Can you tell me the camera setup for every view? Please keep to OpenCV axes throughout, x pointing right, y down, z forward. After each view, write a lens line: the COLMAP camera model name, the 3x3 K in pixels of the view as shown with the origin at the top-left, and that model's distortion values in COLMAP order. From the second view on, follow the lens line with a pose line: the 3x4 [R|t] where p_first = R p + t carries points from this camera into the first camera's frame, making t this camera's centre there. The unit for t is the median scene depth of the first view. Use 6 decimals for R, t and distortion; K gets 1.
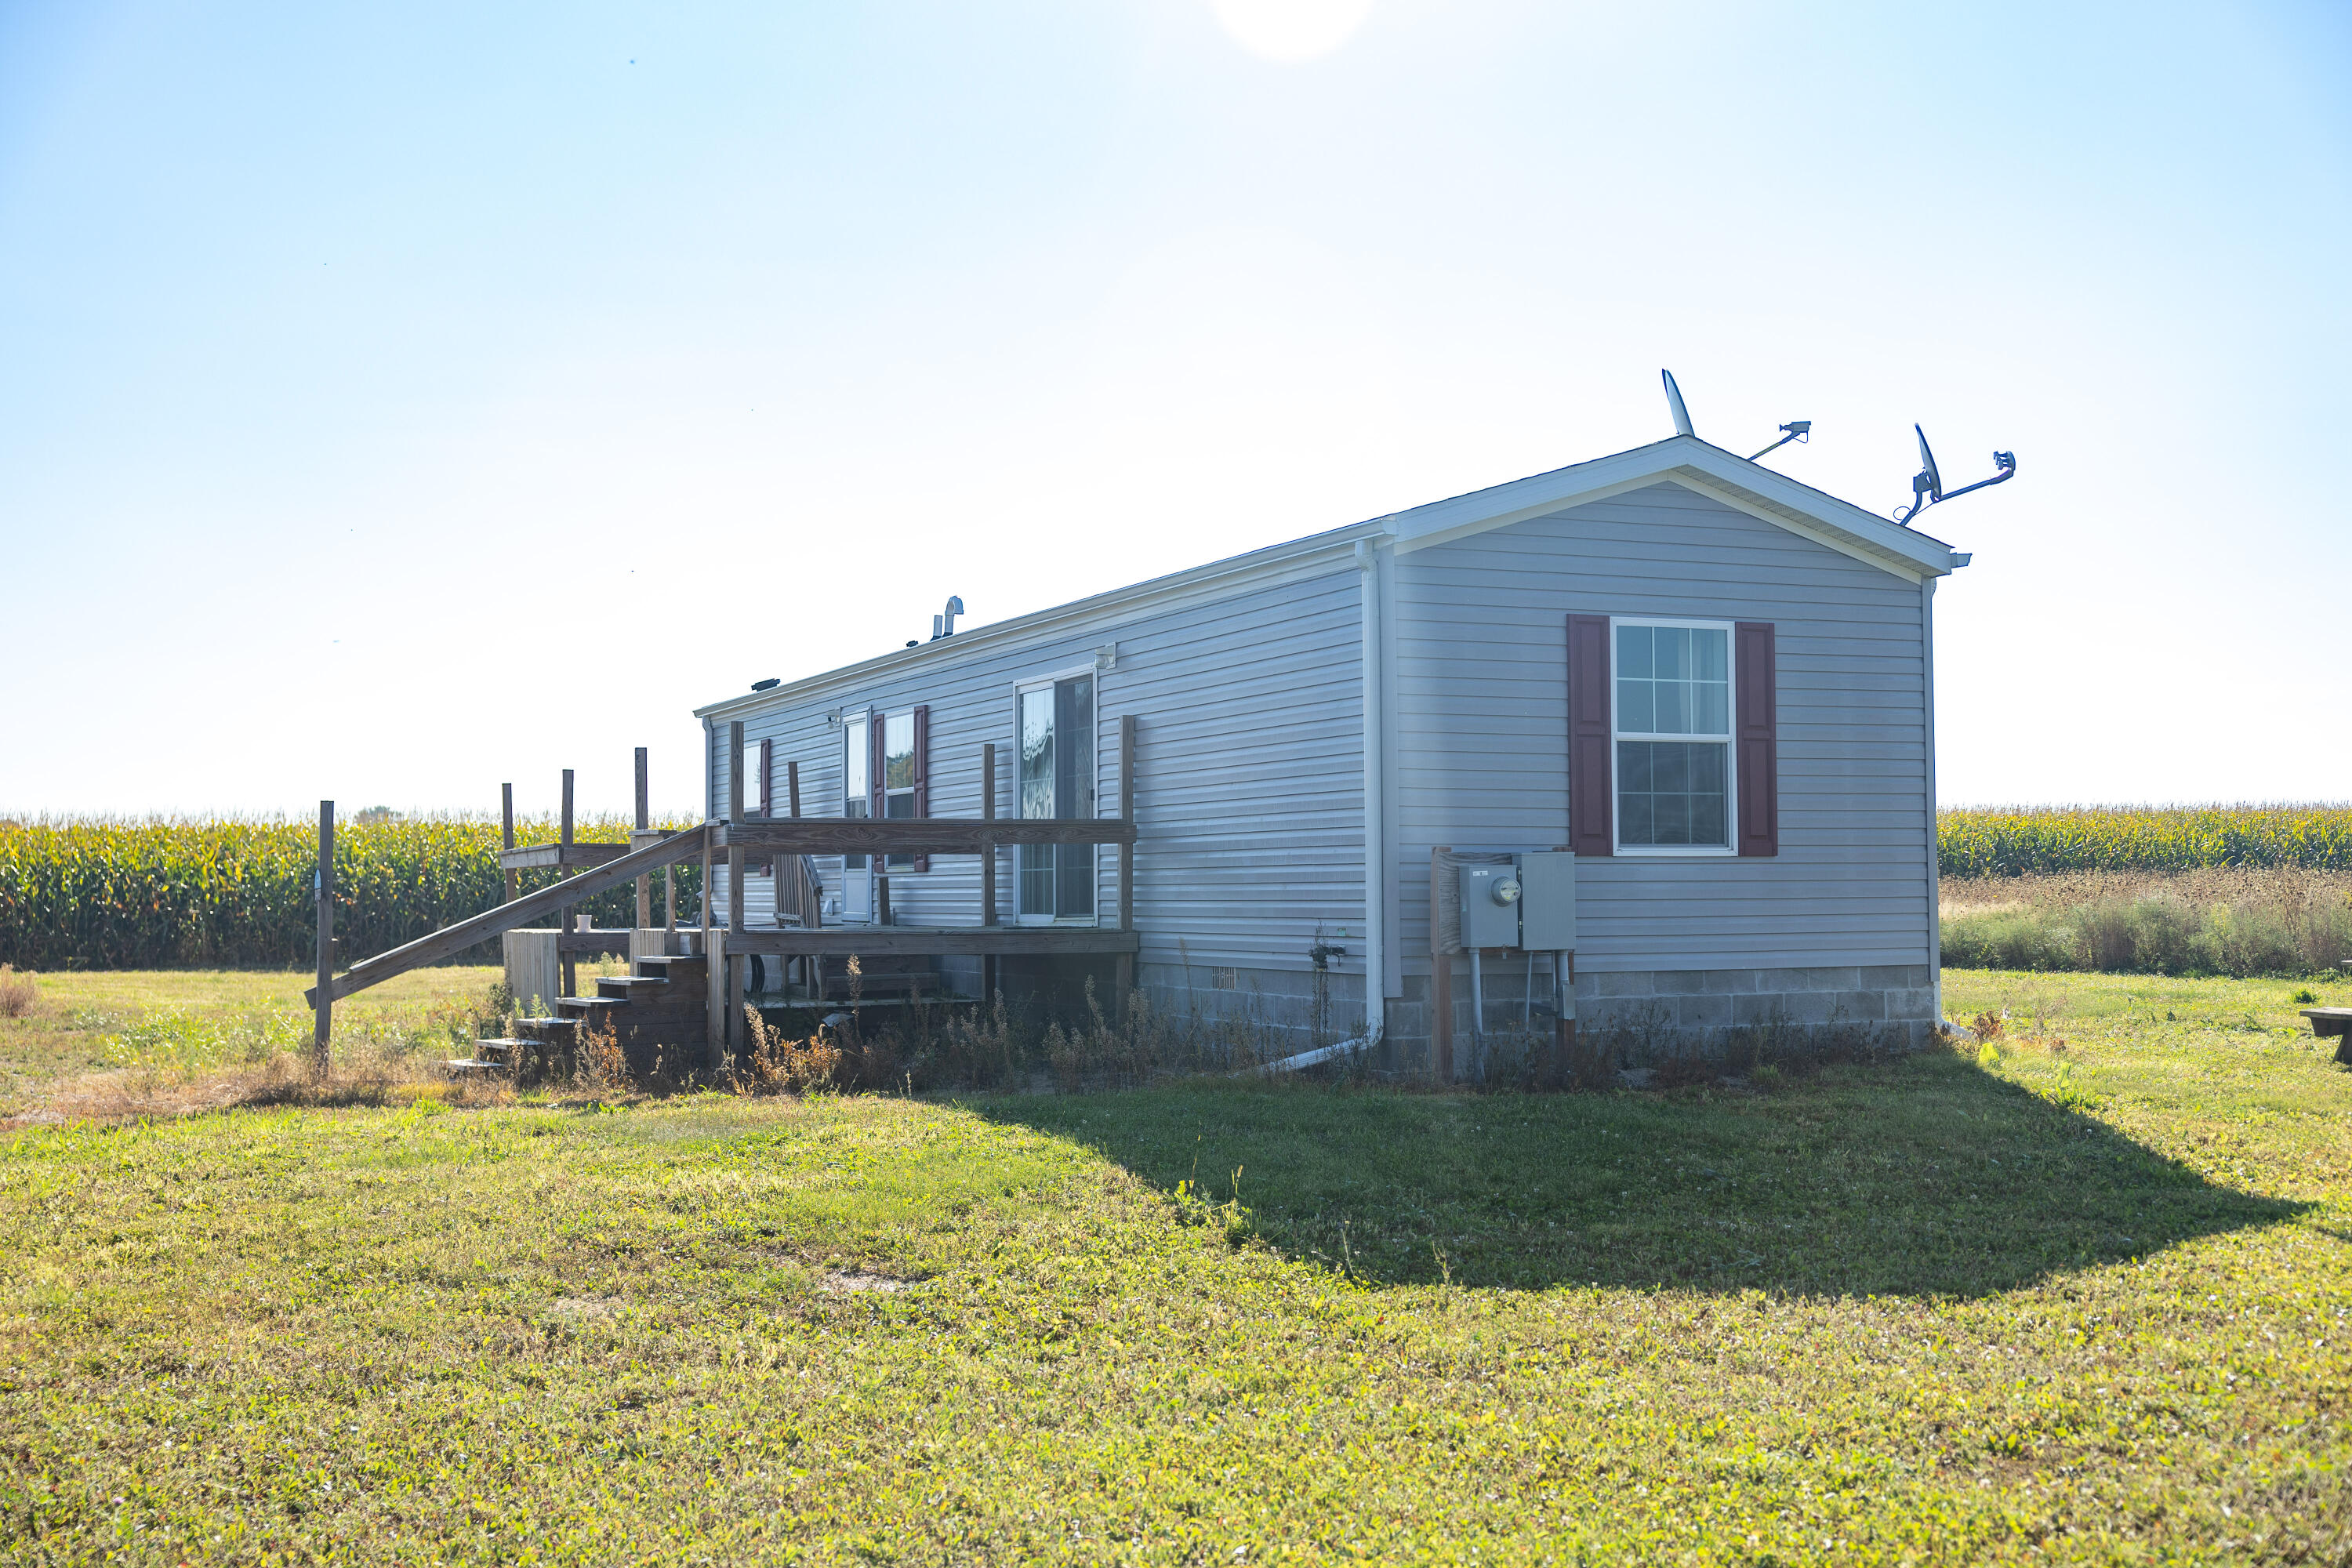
lens RADIAL K [[2659.7, 0, 1176.7], [0, 2659.7, 784.6], [0, 0, 1]] dist [-0.005580, -0.002048]
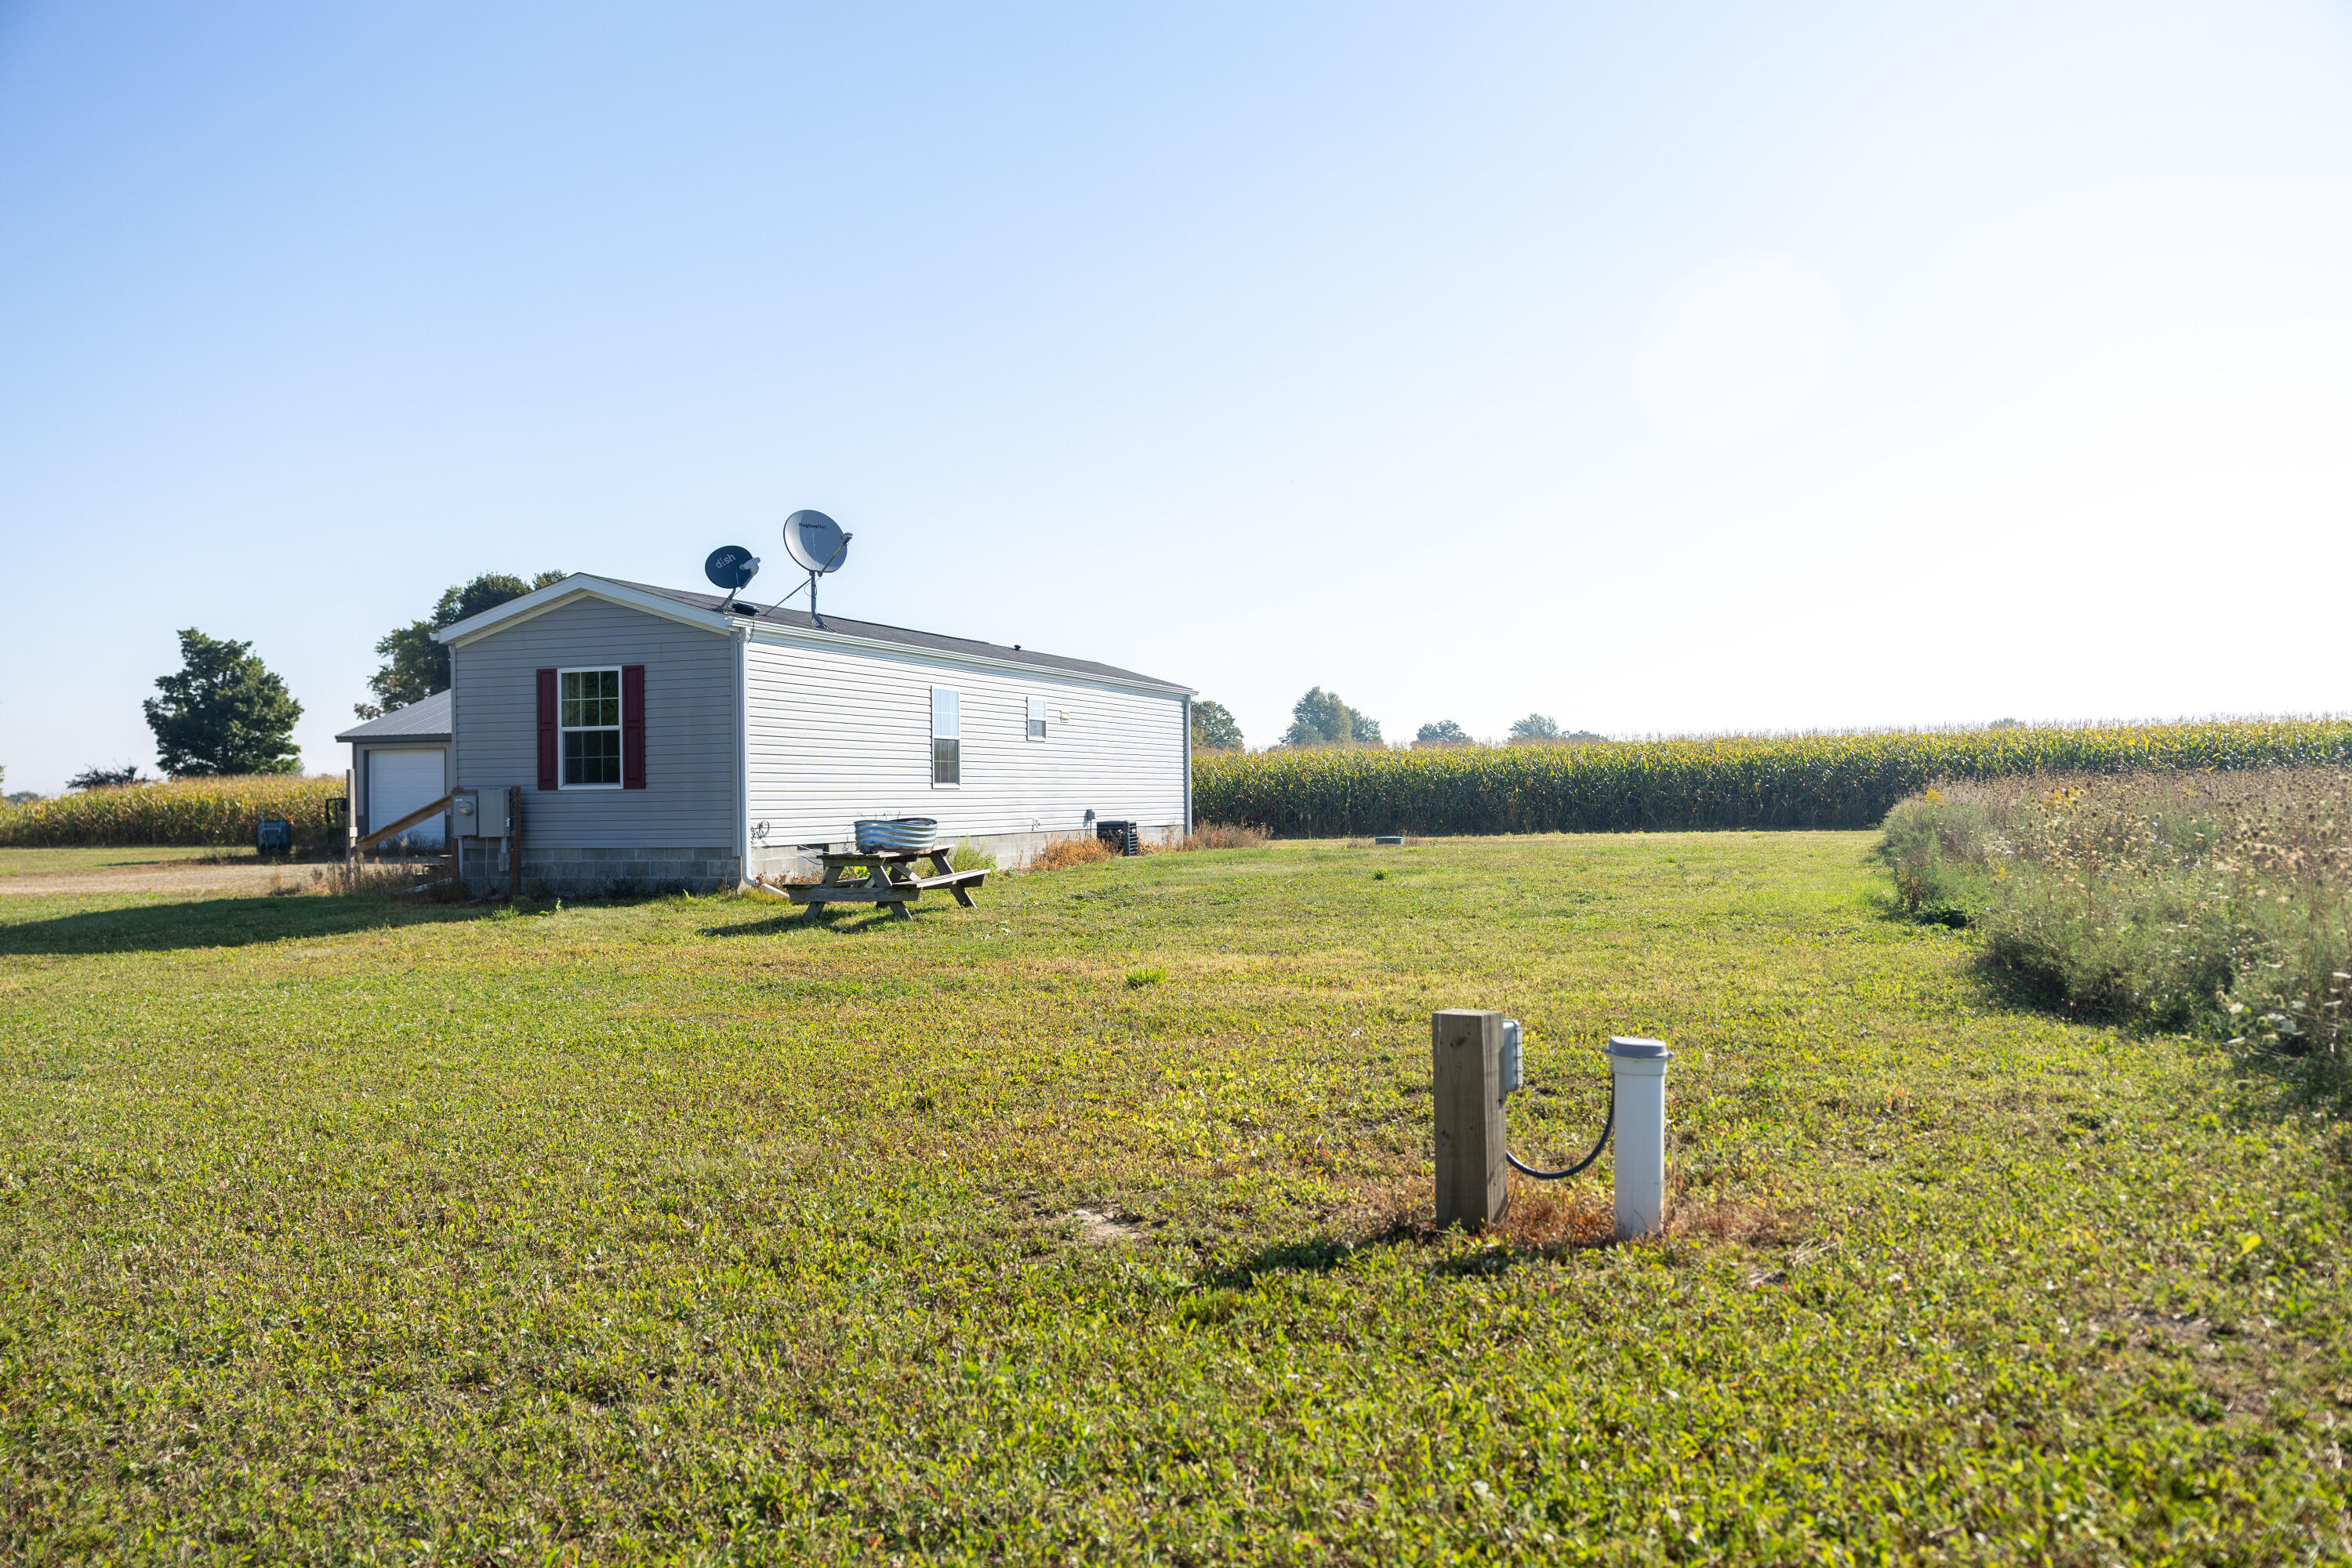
lens RADIAL K [[1905.8, 0, 1175.3], [0, 1905.8, 773.2], [0, 0, 1]] dist [-0.000468, -0.003304]
pose [[0.740174, -0.012215, -0.672305, 1.420322], [0.036314, 0.999102, 0.021827, 0.000130], [0.671435, -0.040570, 0.739953, 0.253097]]
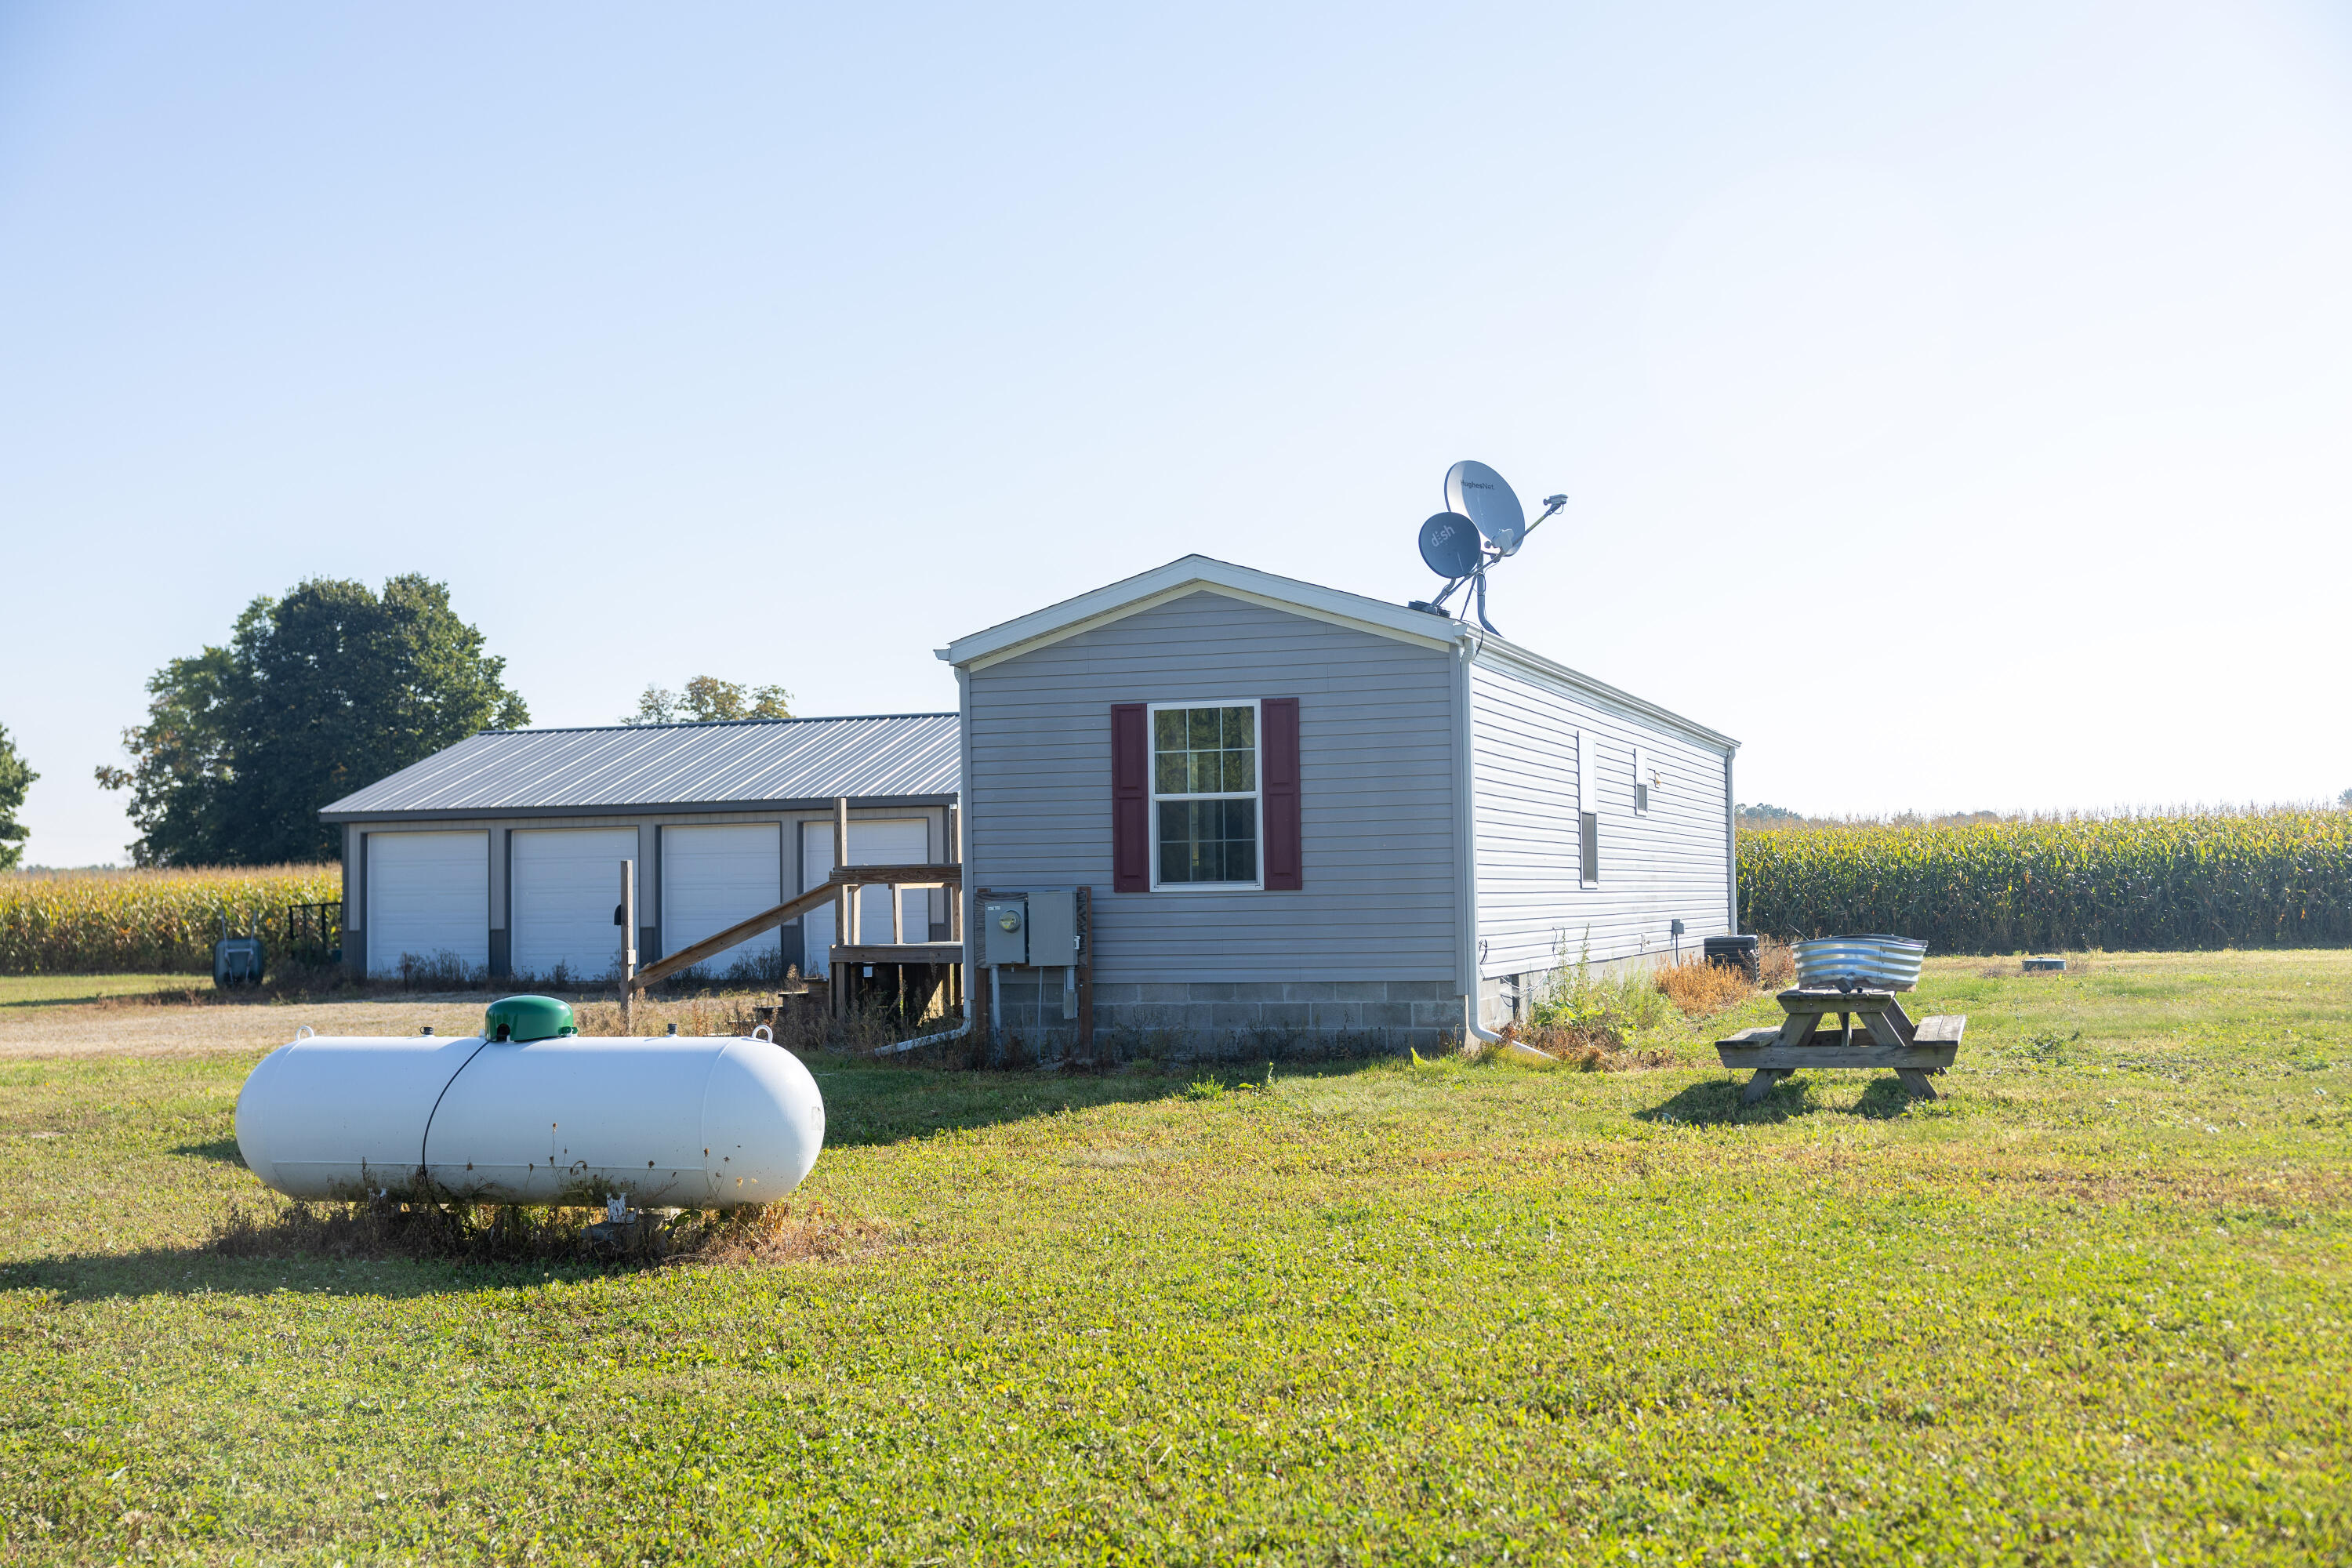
lens RADIAL K [[2716.1, 0, 1179.3], [0, 2716.1, 784.6], [0, 0, 1]] dist [0.001972, 0.048637]
pose [[0.746281, -0.033211, -0.664802, 1.013718], [0.037839, 0.999256, -0.007443, -0.013953], [0.664555, -0.019601, 0.746983, 0.038488]]
